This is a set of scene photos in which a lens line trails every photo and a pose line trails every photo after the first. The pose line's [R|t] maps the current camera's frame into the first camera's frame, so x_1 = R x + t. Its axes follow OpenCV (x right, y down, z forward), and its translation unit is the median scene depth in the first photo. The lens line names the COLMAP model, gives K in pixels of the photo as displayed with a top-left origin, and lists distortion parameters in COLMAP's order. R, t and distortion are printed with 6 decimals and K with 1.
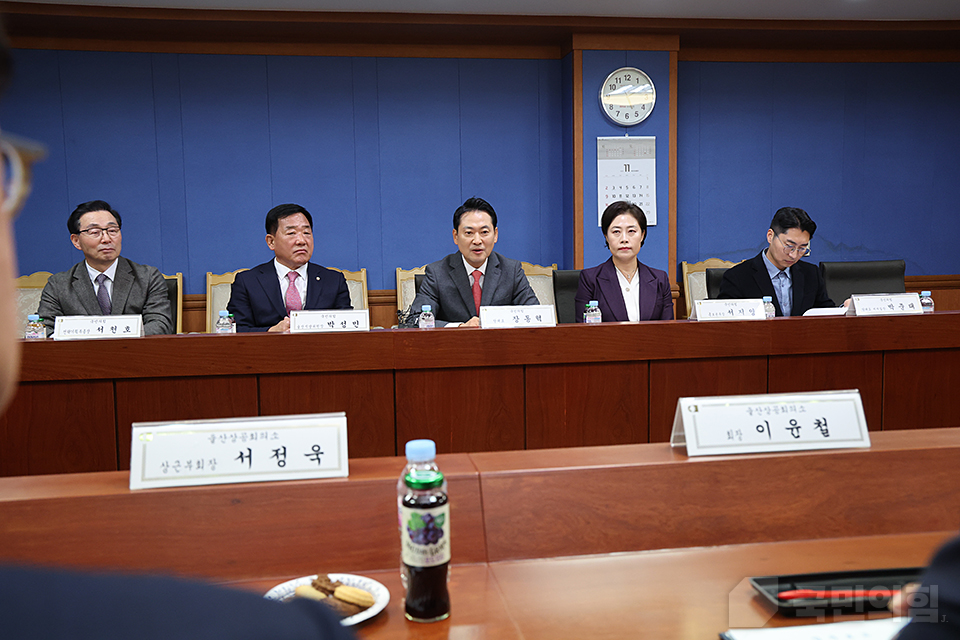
lens RADIAL K [[905.1, 0, 480.0], [0, 905.1, 320.0], [0, 0, 1]] dist [0.007095, 0.013326]
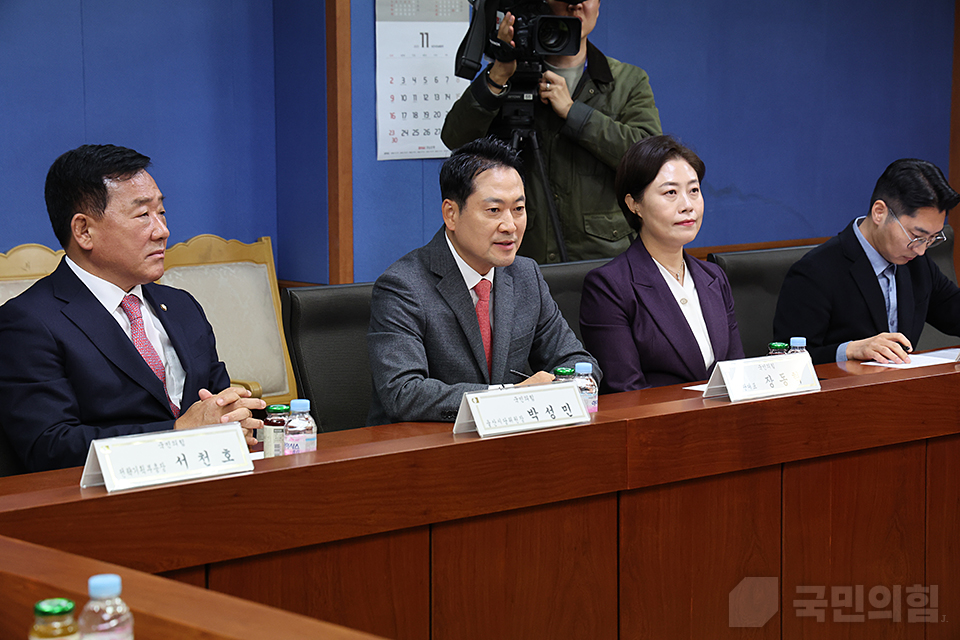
lens RADIAL K [[2248.2, 0, 480.0], [0, 2248.2, 320.0], [0, 0, 1]] dist [0.402957, 0.348714]
pose [[0.831433, -0.045952, 0.553722, -0.859377], [0.039566, 0.998941, 0.023490, -0.076929], [-0.554215, 0.002378, 0.832370, -0.056467]]
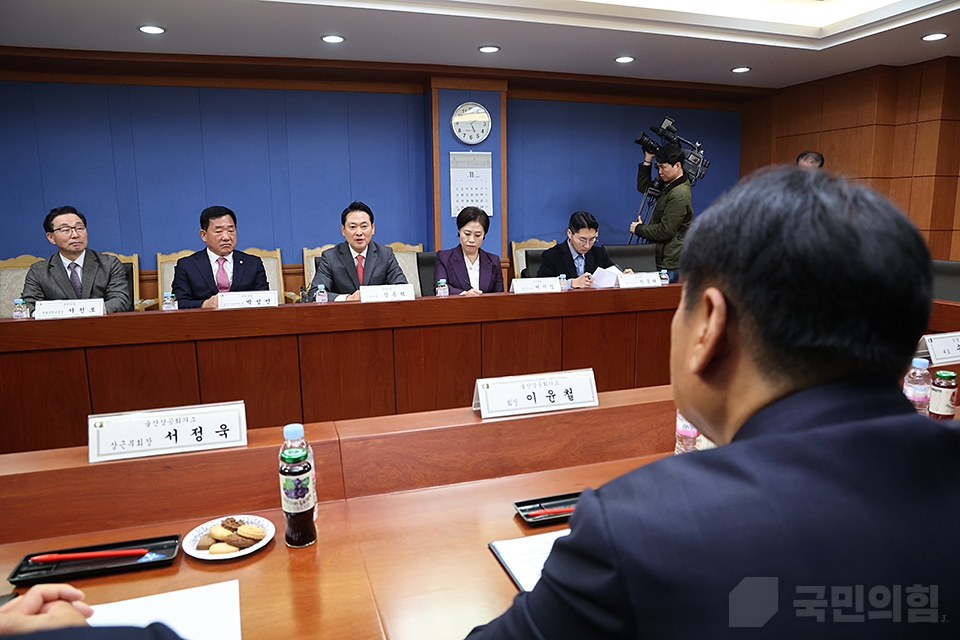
lens RADIAL K [[662.2, 0, 487.3], [0, 662.2, 322.0], [0, 0, 1]] dist [-0.102475, 0.063574]
pose [[0.985814, -0.022679, 0.166303, 0.022854], [0.009860, 0.996943, 0.077504, -0.035875], [-0.167552, -0.074765, 0.983024, -0.025647]]
